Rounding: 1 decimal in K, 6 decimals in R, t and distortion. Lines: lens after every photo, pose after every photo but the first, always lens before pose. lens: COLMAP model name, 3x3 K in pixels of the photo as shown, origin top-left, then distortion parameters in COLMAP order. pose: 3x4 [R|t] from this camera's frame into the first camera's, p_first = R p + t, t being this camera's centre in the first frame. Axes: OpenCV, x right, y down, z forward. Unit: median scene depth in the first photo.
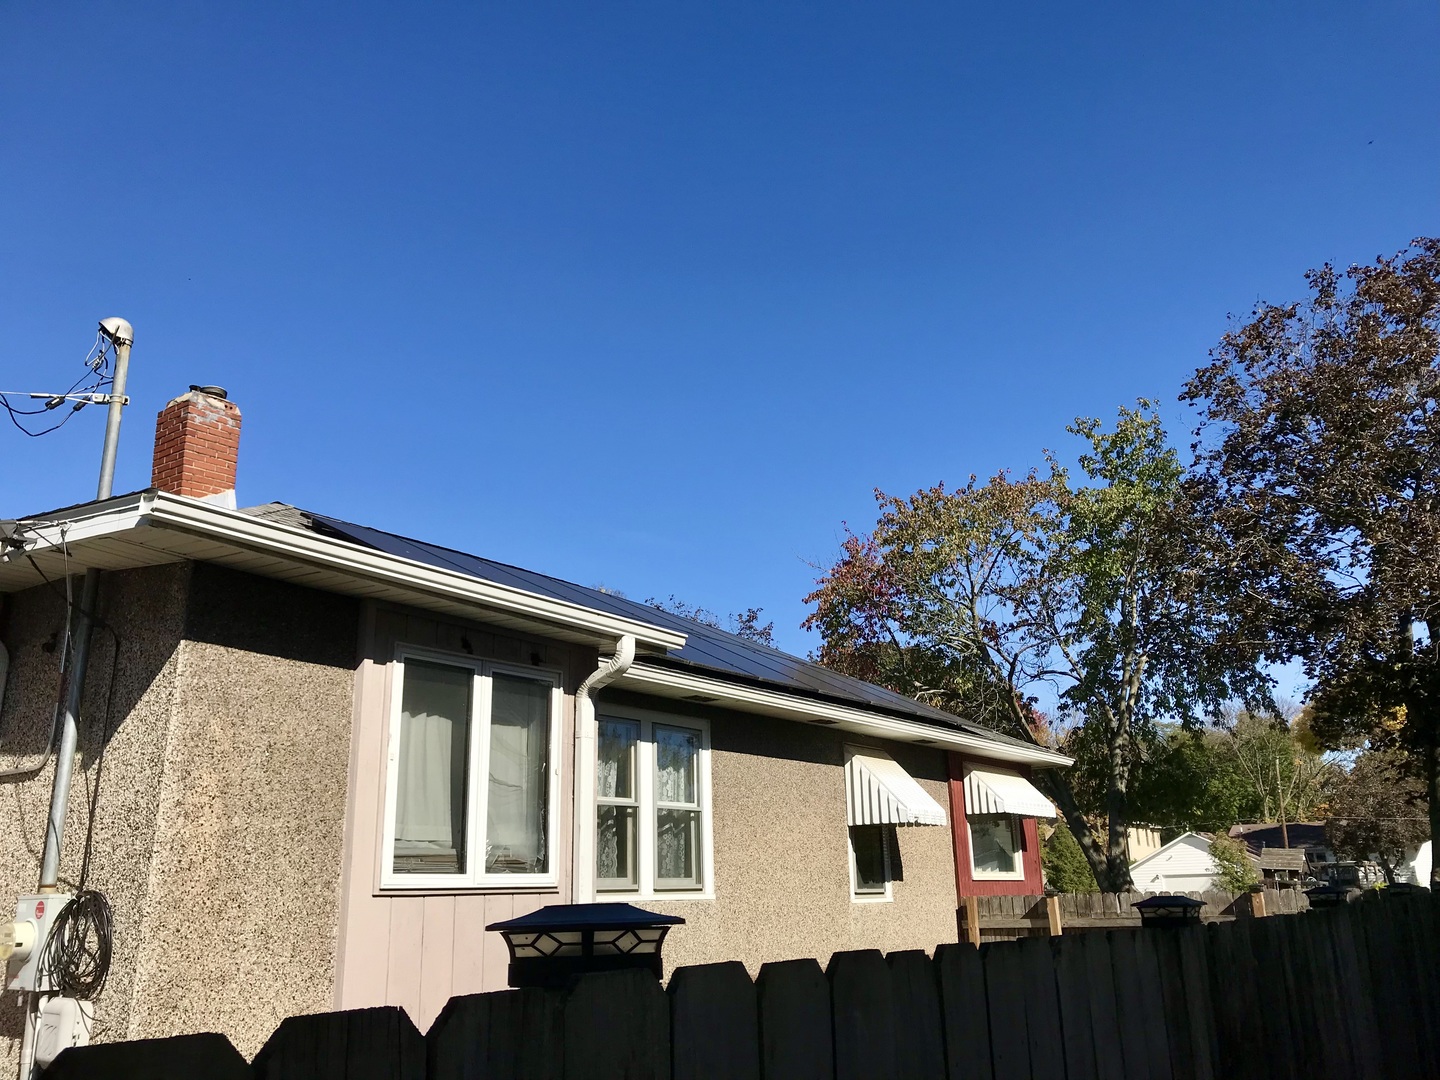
lens RADIAL K [[1200.1, 0, 730.8], [0, 1200.1, 534.8], [0, 0, 1]] dist [0.043835, -0.052166]
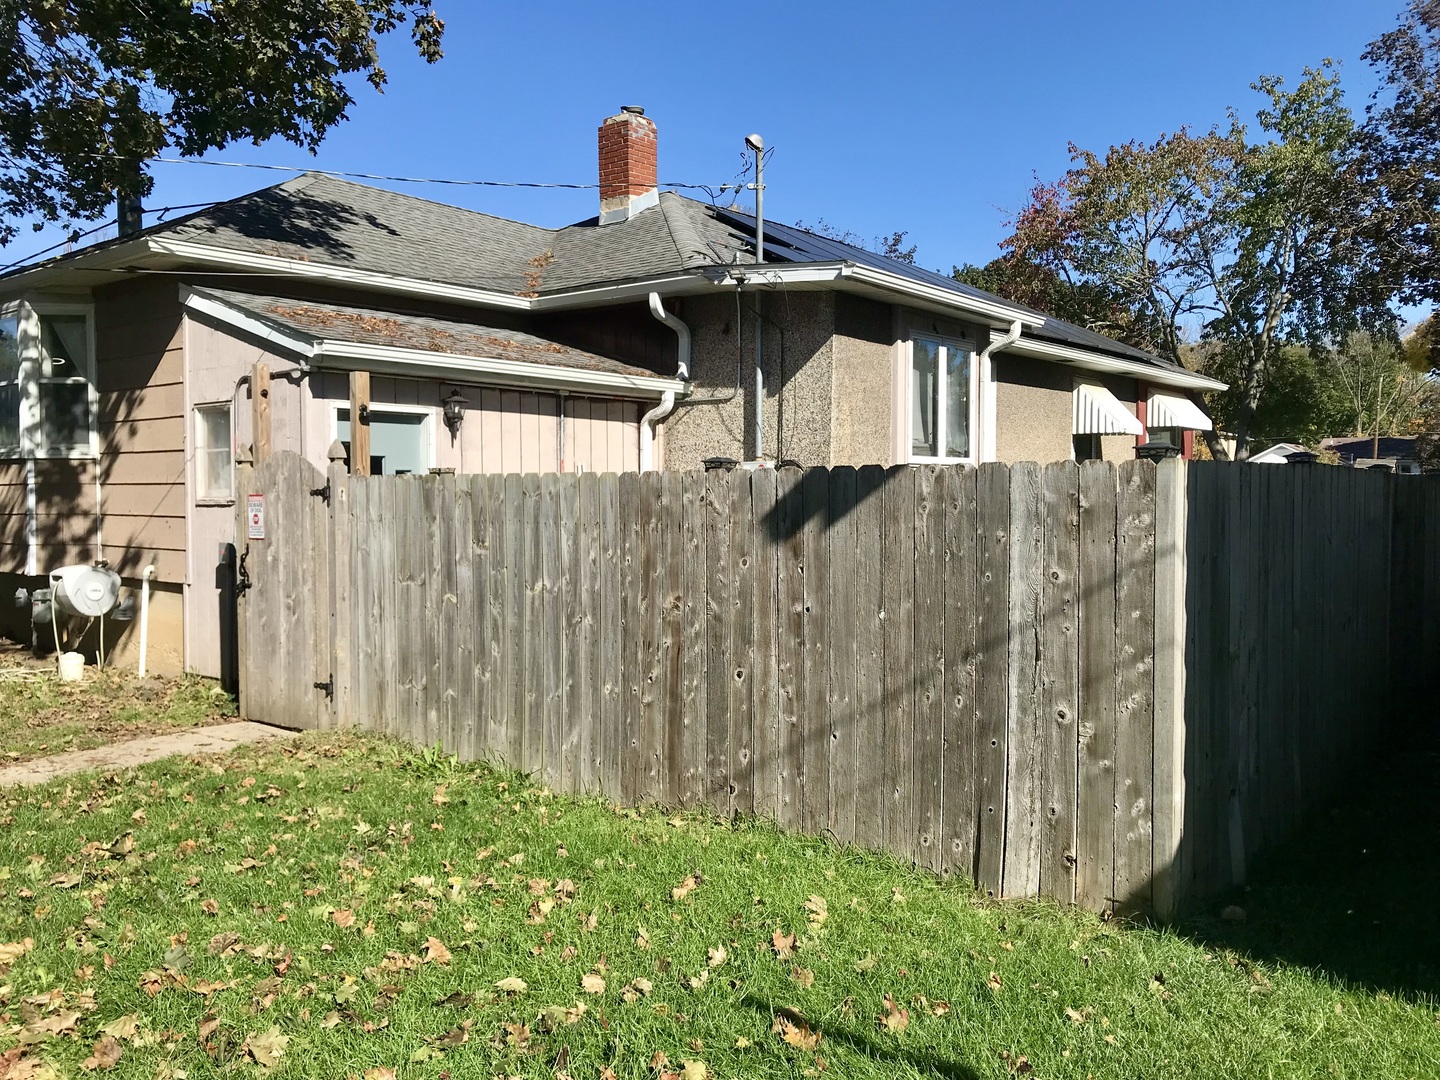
lens RADIAL K [[1200.1, 0, 719.0], [0, 1200.1, 535.3], [0, 0, 1]] dist [0.043835, -0.052166]
pose [[0.997137, 0.028212, -0.070160, -0.118800], [-0.004209, 0.947070, 0.320998, -0.052976], [0.075502, -0.319784, 0.944478, -0.217906]]
